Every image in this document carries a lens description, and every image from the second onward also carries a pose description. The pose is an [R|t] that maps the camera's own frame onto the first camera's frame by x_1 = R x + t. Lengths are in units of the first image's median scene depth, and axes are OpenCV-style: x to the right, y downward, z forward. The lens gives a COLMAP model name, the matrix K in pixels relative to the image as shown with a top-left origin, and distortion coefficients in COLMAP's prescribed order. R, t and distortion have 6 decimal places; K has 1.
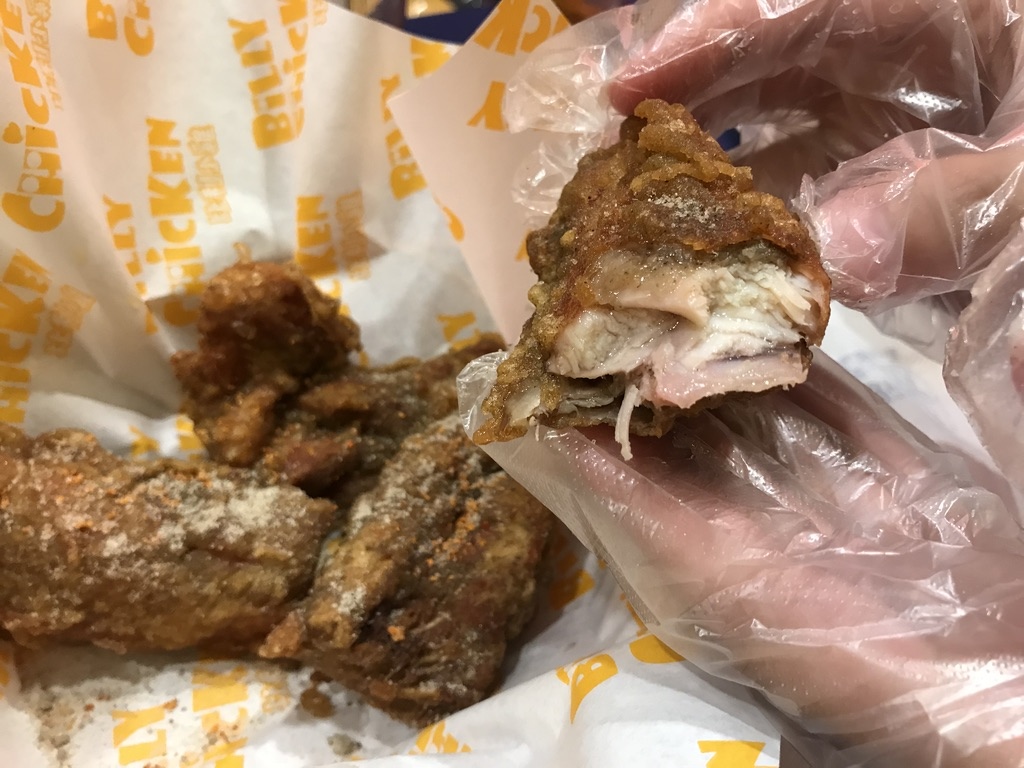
lens RADIAL K [[926.1, 0, 527.2], [0, 926.1, 386.3], [0, 0, 1]] dist [-0.006676, 0.066696]
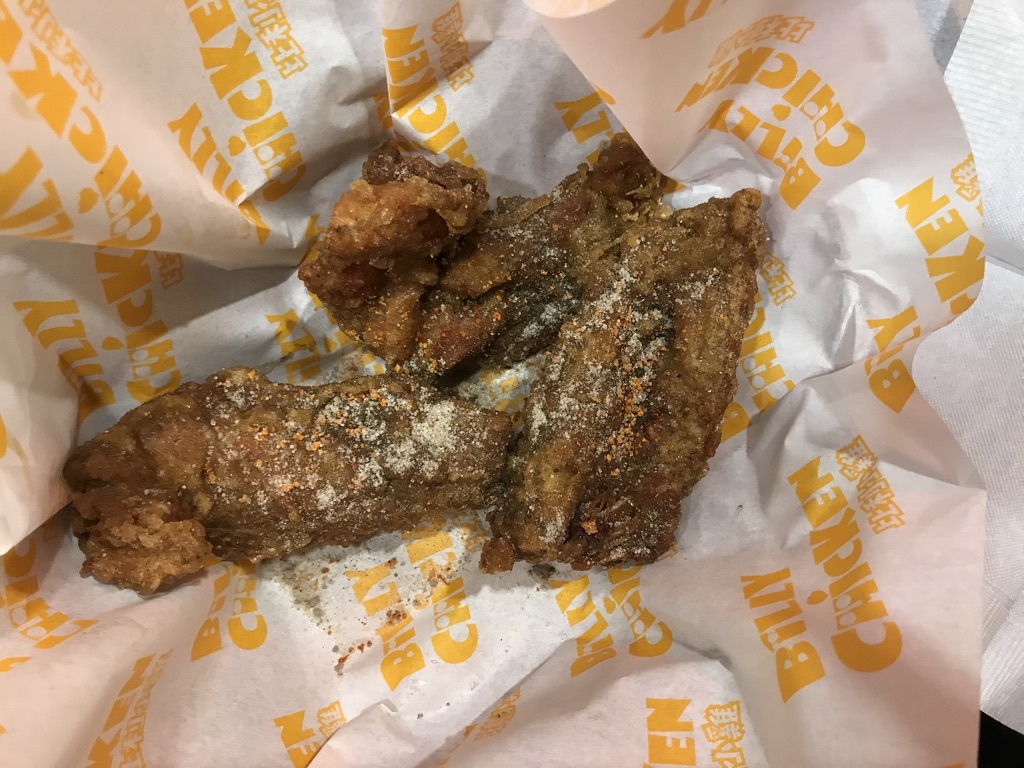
lens RADIAL K [[912.1, 0, 512.0], [0, 912.1, 384.0], [0, 0, 1]] dist [0.133866, -0.002715]
pose [[0.994507, -0.093779, -0.046494, -0.156813], [0.102174, 0.773299, 0.625755, -0.543408], [-0.022729, -0.627068, 0.778633, 0.230578]]
